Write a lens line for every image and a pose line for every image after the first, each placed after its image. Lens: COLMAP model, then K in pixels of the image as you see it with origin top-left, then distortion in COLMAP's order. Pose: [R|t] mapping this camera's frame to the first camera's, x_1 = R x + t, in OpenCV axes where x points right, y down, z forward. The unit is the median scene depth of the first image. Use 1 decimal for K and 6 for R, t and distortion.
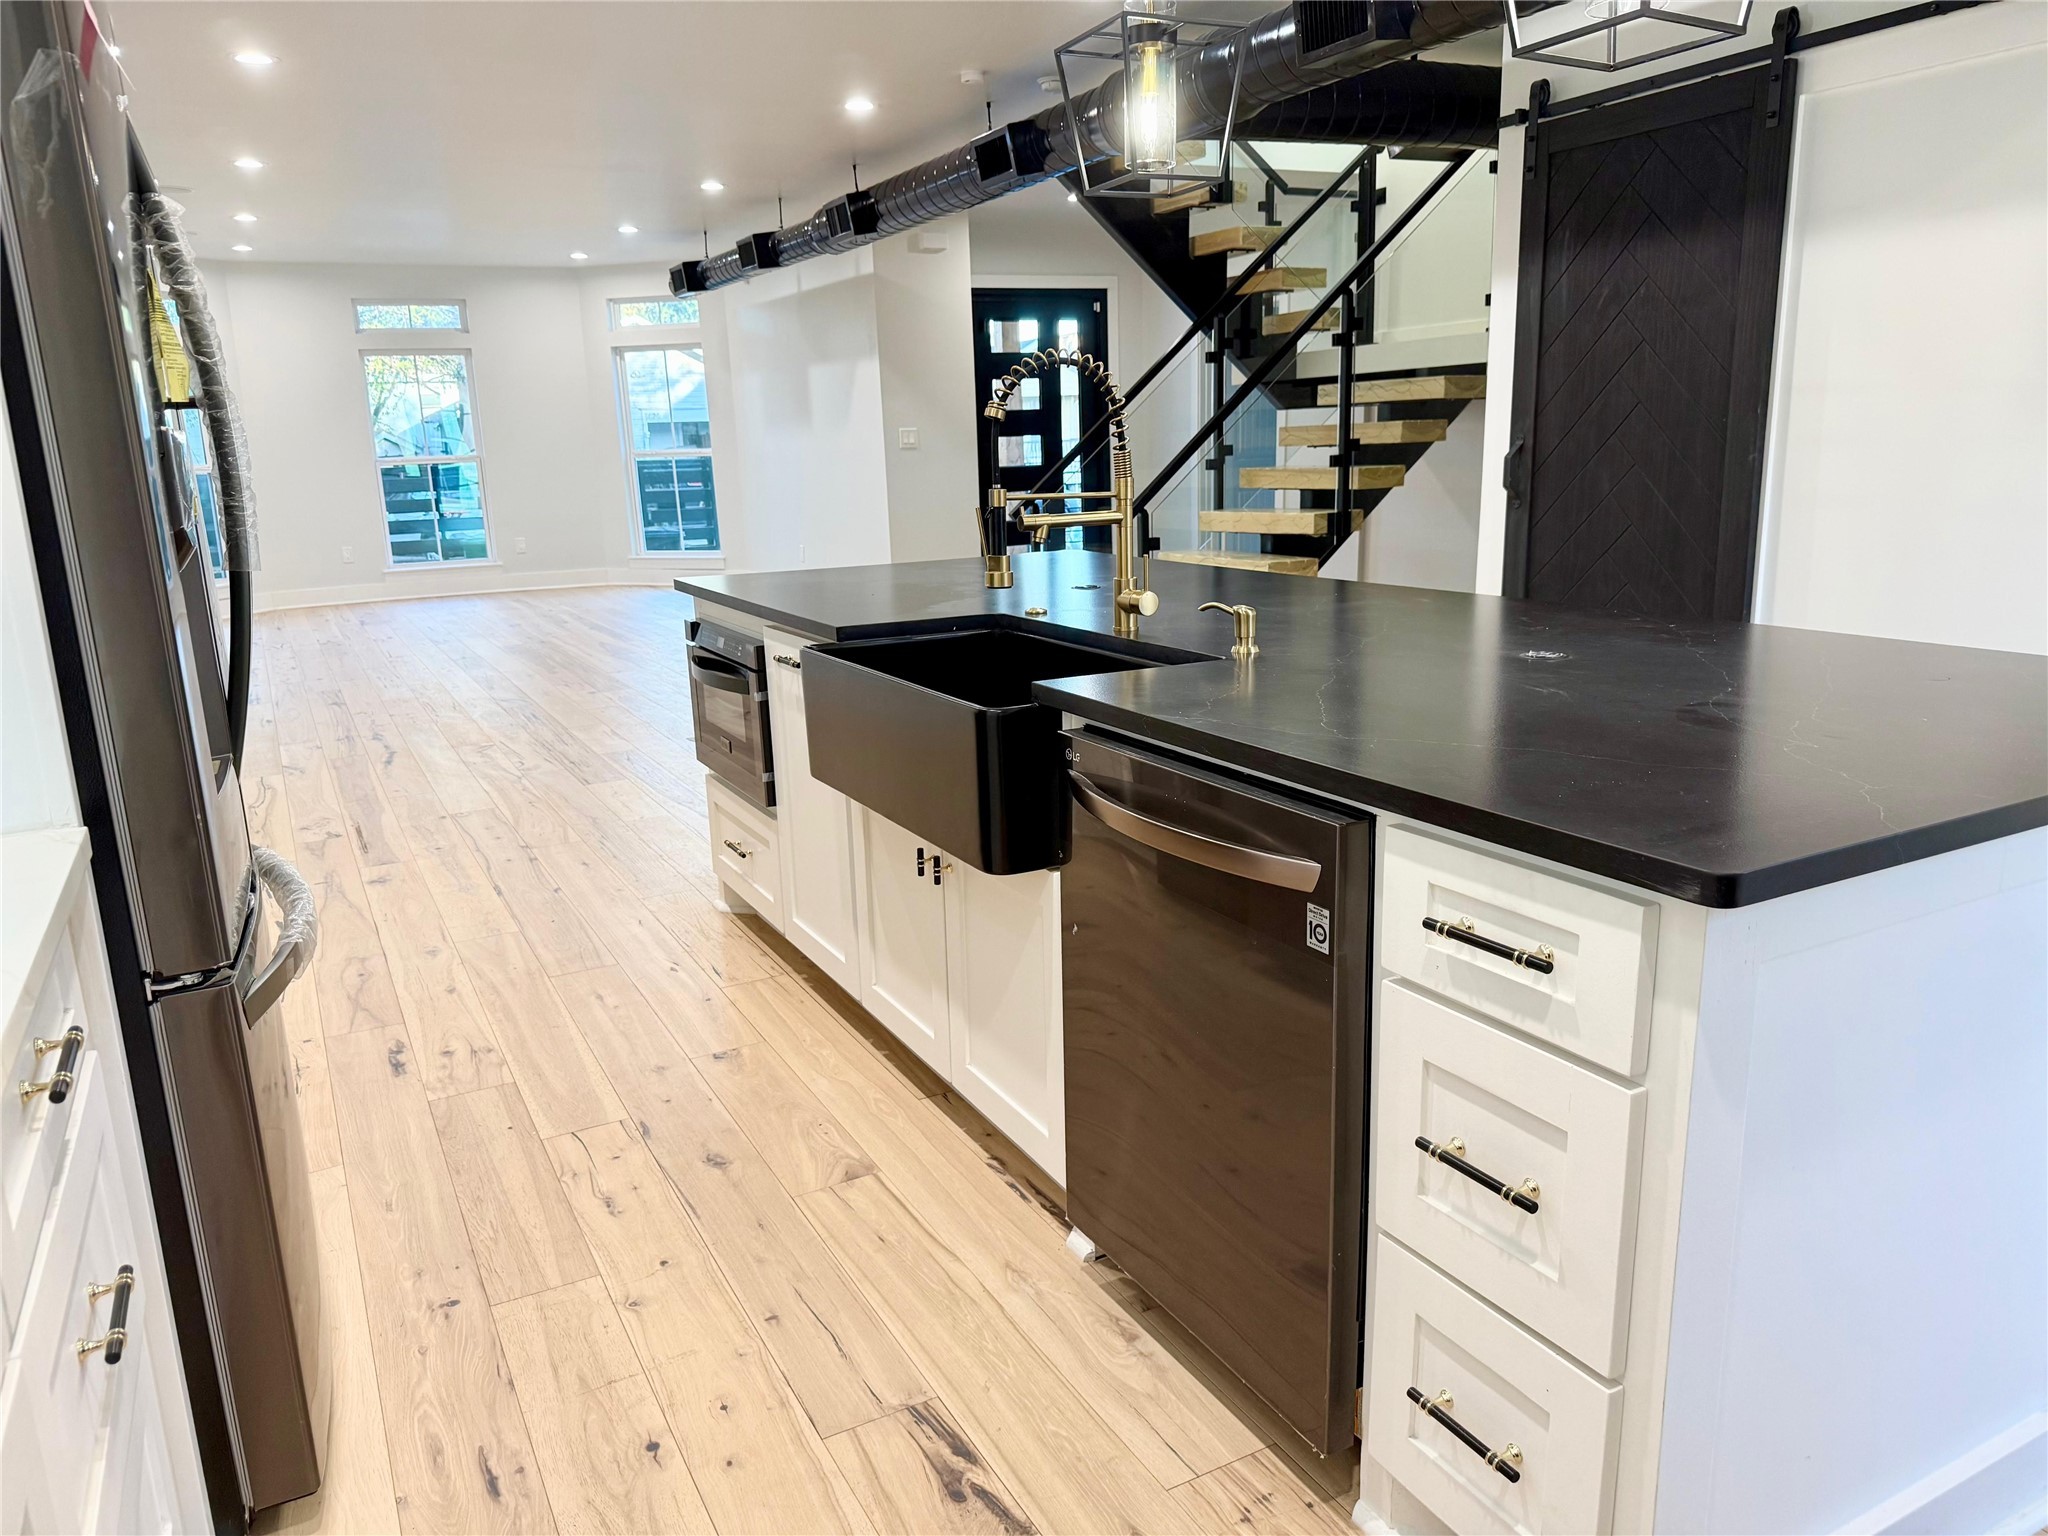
lens RADIAL K [[1411.0, 0, 1025.0], [0, 1411.0, 781.7], [0, 0, 1]] dist [-0.007542, -0.018668]
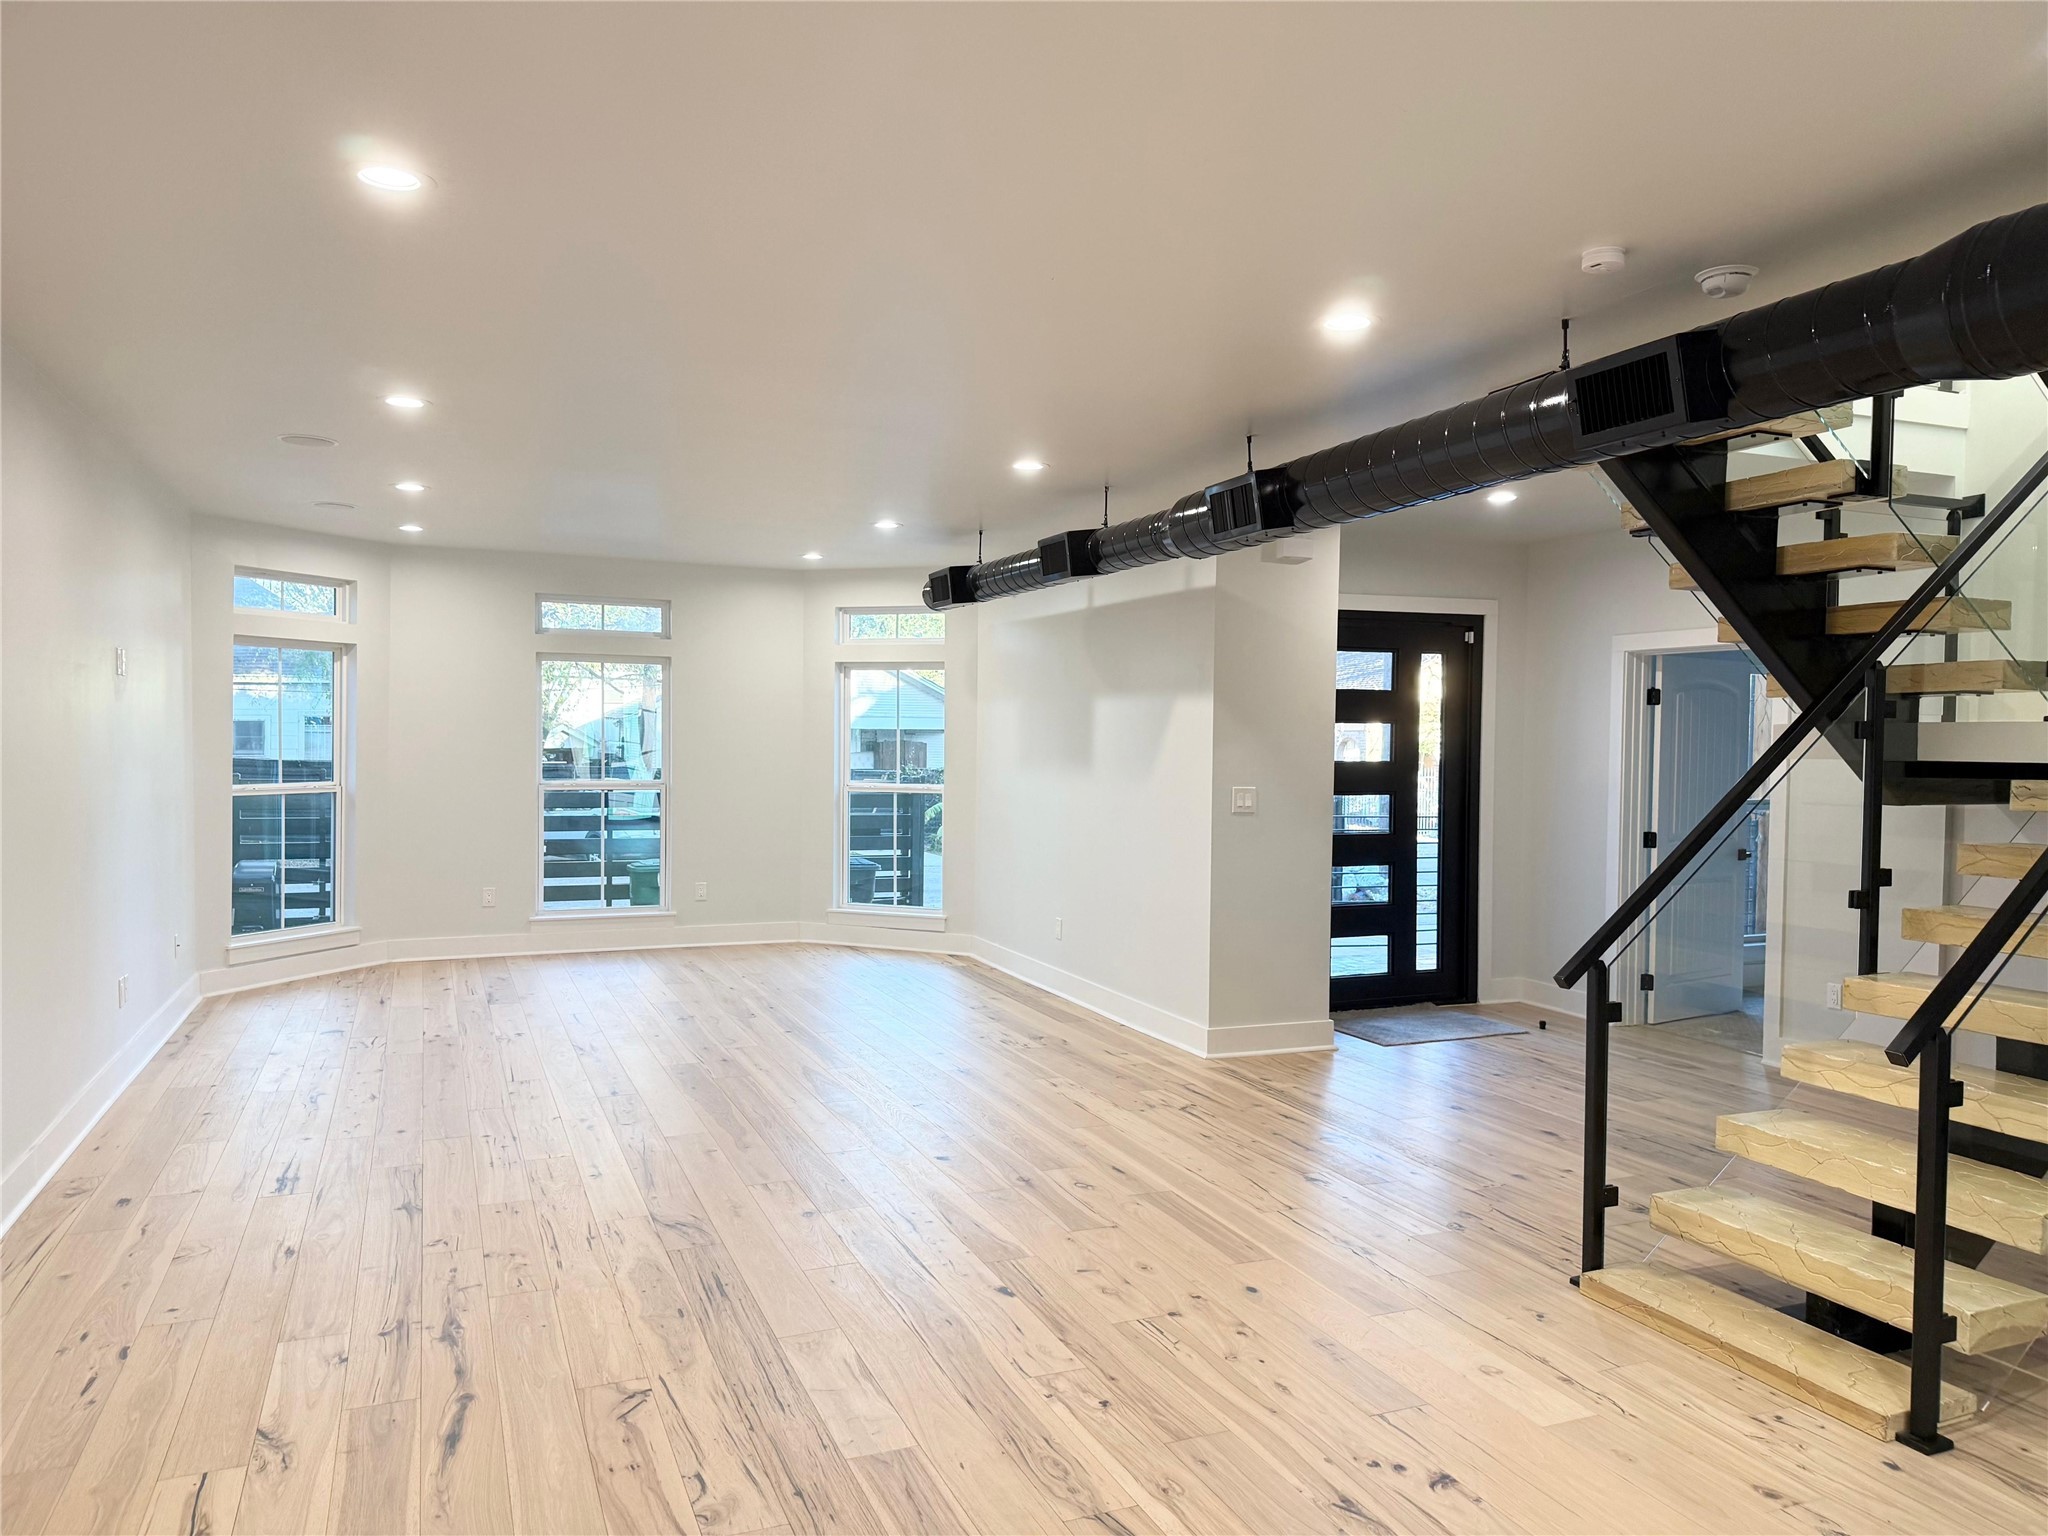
lens RADIAL K [[1411.0, 0, 1026.3], [0, 1411.0, 756.0], [0, 0, 1]] dist [-0.007542, -0.018668]
pose [[0.993753, 0.042974, -0.103000, -0.120735], [-0.065554, 0.971671, -0.227062, -0.094596], [0.090324, 0.232396, 0.968418, 0.279286]]
